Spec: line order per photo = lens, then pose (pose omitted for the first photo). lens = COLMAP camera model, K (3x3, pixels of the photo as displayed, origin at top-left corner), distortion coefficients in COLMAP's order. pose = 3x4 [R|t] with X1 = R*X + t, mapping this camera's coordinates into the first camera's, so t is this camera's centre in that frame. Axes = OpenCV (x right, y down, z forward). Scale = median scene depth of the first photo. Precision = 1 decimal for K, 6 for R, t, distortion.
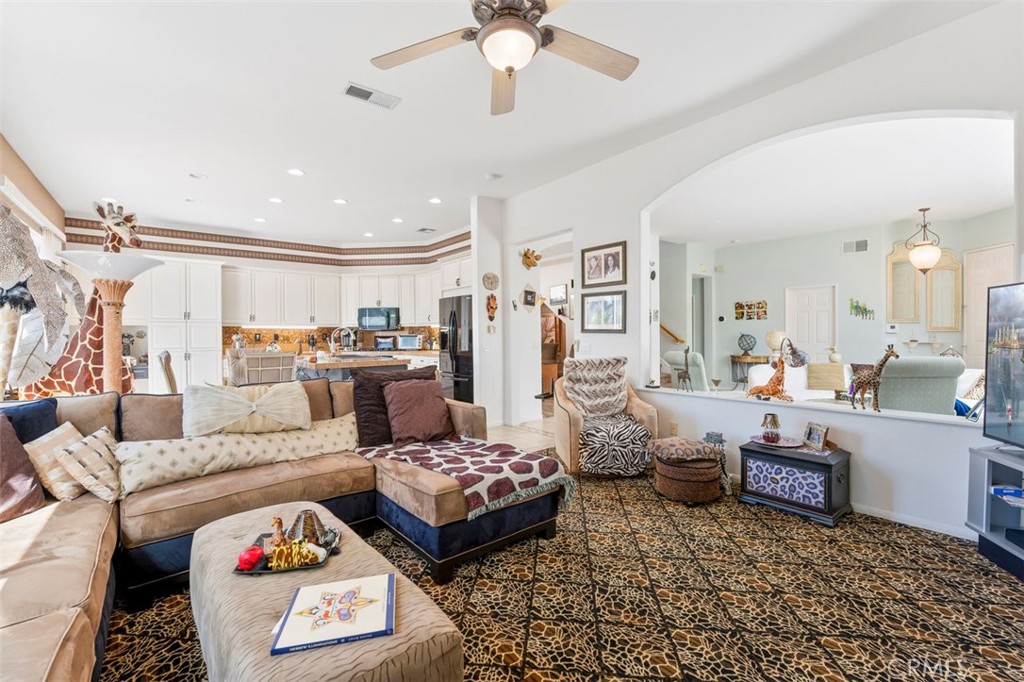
lens RADIAL K [[435.2, 0, 508.5], [0, 435.2, 339.7], [0, 0, 1]] dist [-0.008863, -0.000341]
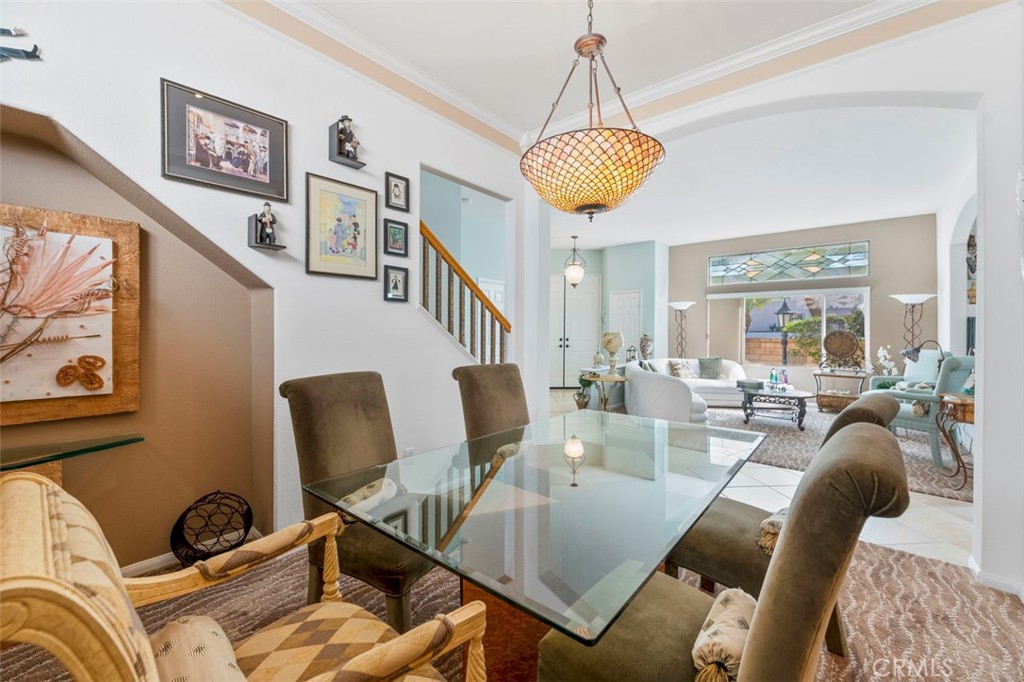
lens RADIAL K [[411.1, 0, 512.2], [0, 411.1, 335.9], [0, 0, 1]] dist [-0.009693, -0.000462]
pose [[-0.212424, -0.001629, 0.977176, -0.293591], [0.006693, 0.999973, 0.003122, -0.020773], [-0.977155, 0.007204, -0.212407, 1.861612]]
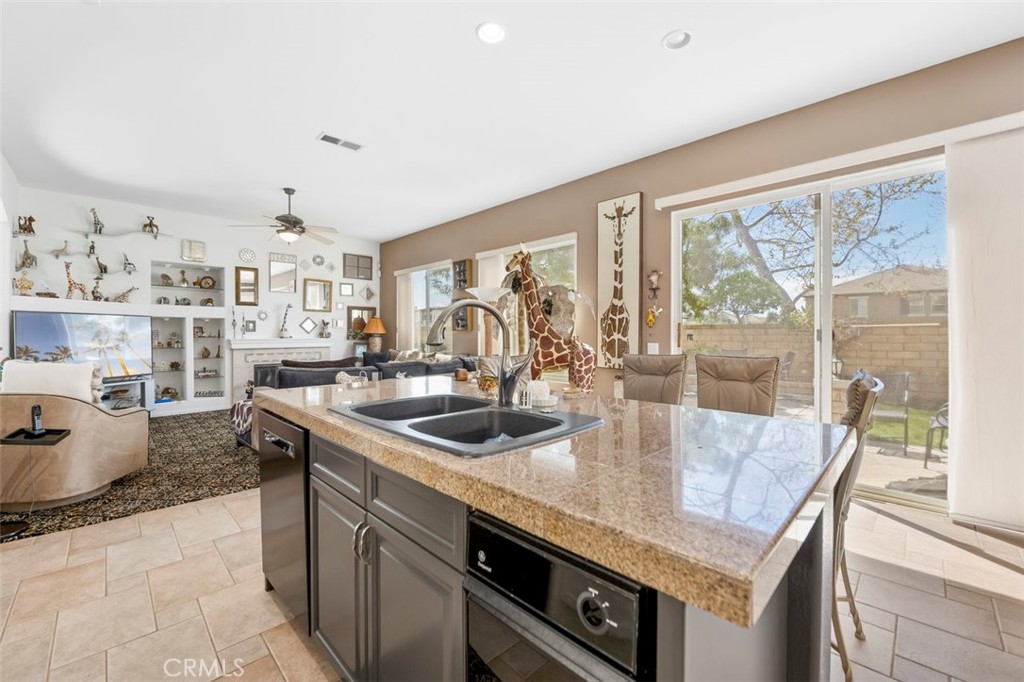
lens RADIAL K [[411.1, 0, 512.2], [0, 411.1, 335.9], [0, 0, 1]] dist [-0.009693, -0.000462]
pose [[-0.993432, 0.008854, -0.114077, -0.493386], [0.006815, 0.999810, 0.018256, -0.012735], [0.114217, 0.017359, -0.993304, 1.505433]]
